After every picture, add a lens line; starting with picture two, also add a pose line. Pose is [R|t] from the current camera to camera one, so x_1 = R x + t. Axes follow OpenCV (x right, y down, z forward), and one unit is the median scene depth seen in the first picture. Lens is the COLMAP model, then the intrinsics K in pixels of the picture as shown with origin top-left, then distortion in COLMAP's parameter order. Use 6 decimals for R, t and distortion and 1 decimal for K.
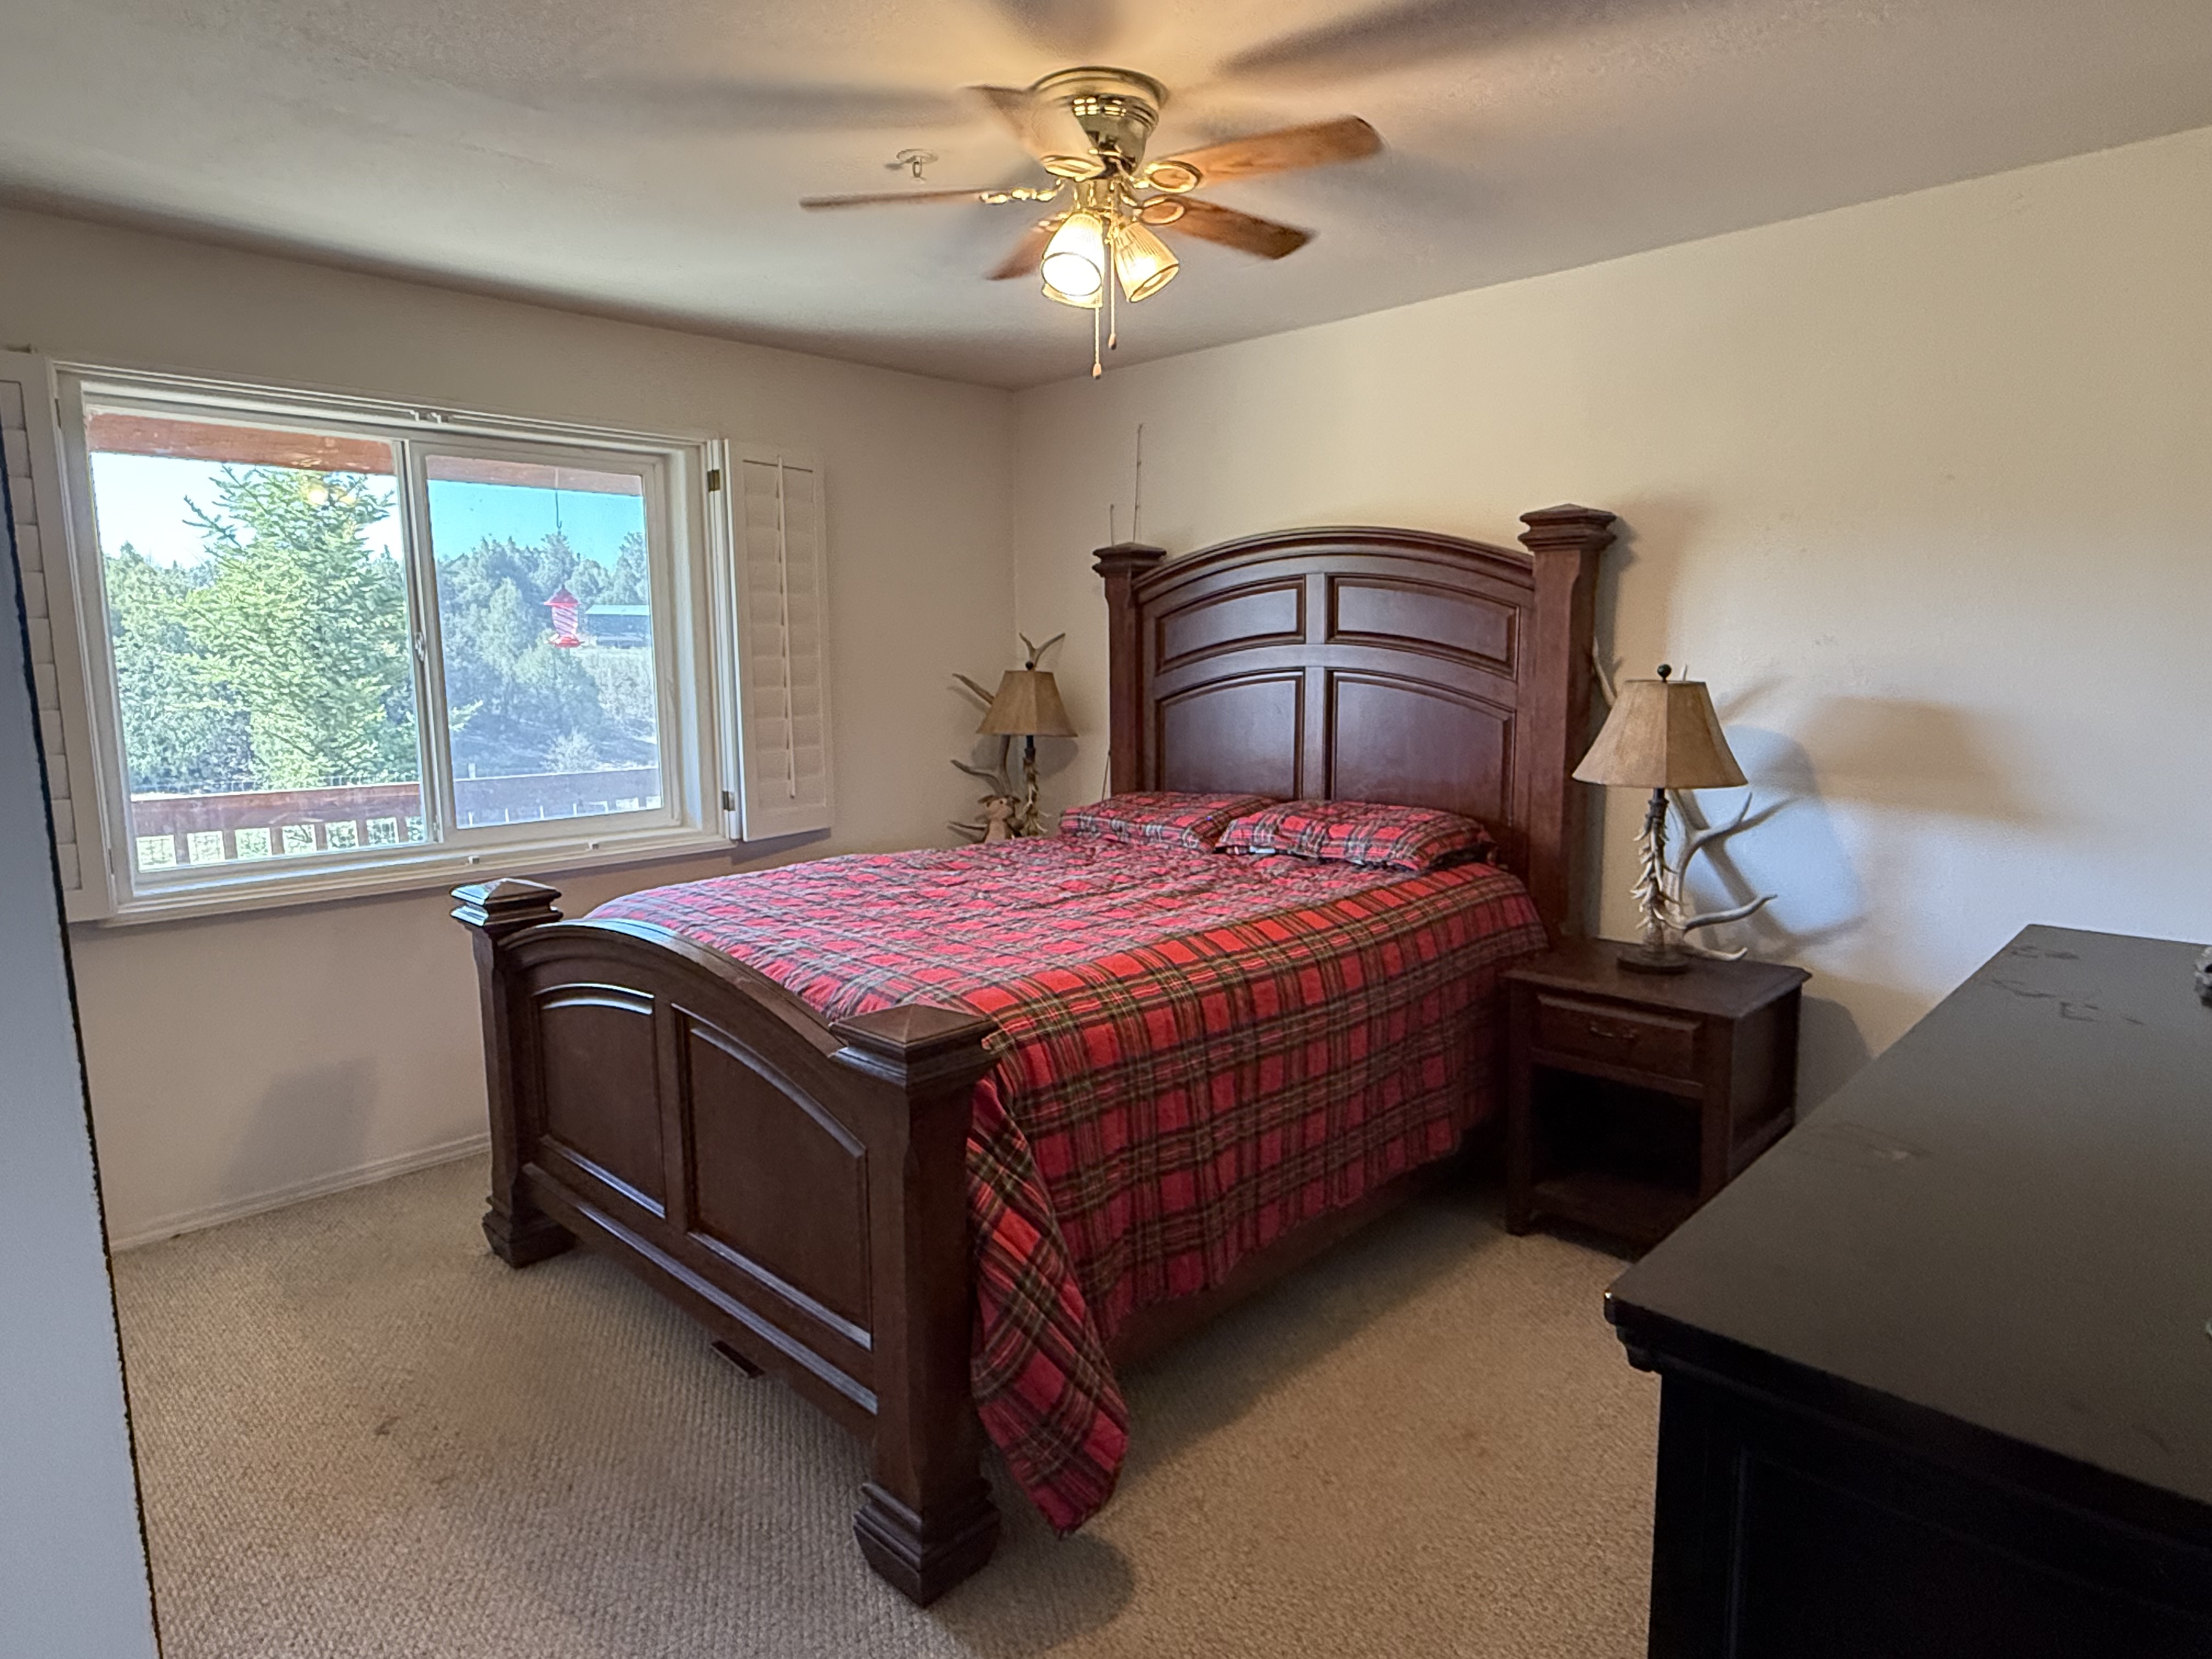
lens RADIAL K [[1277.0, 0, 1106.0], [0, 1277.0, 829.5], [0, 0, 1]] dist [0.000717, -0.000079]
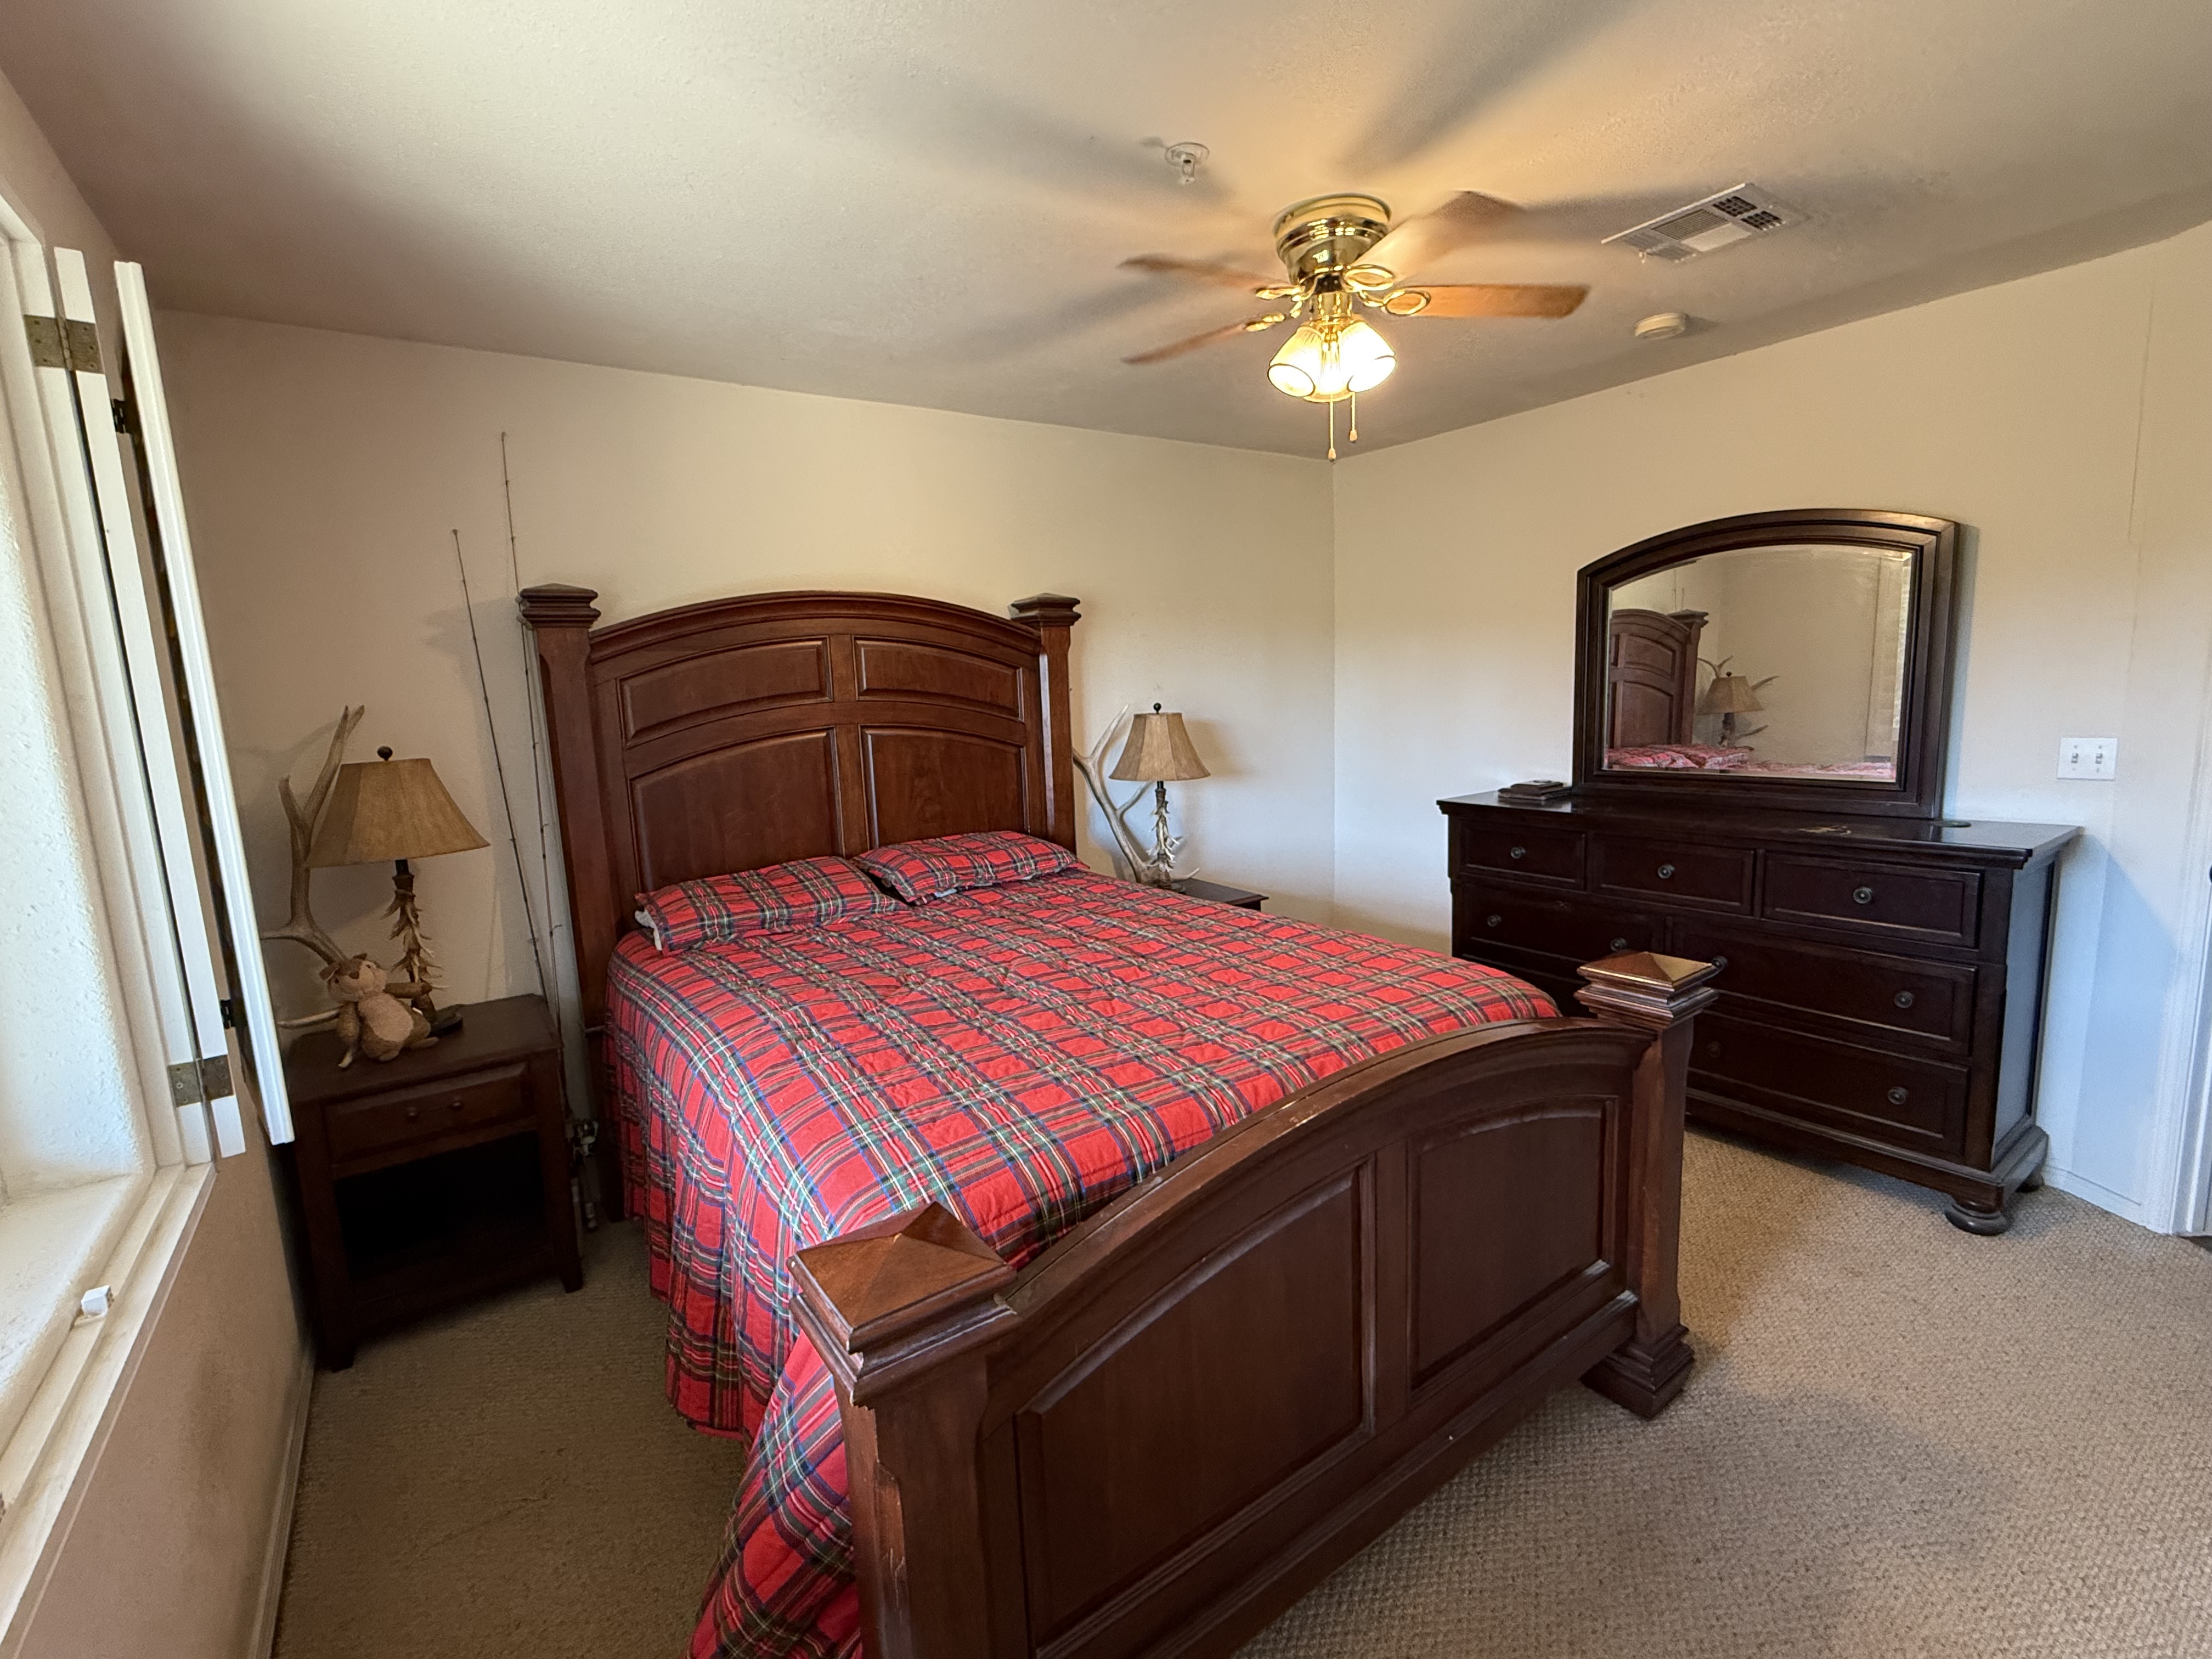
lens RADIAL K [[977.5, 0, 1106.0], [0, 977.5, 829.5], [0, 0, 1]] dist [-0.001272, 0.000240]
pose [[0.181881, -0.152201, 0.971470, -0.588923], [0.183682, 0.975818, 0.118493, -0.094845], [-0.966013, 0.156890, 0.205439, 0.638550]]
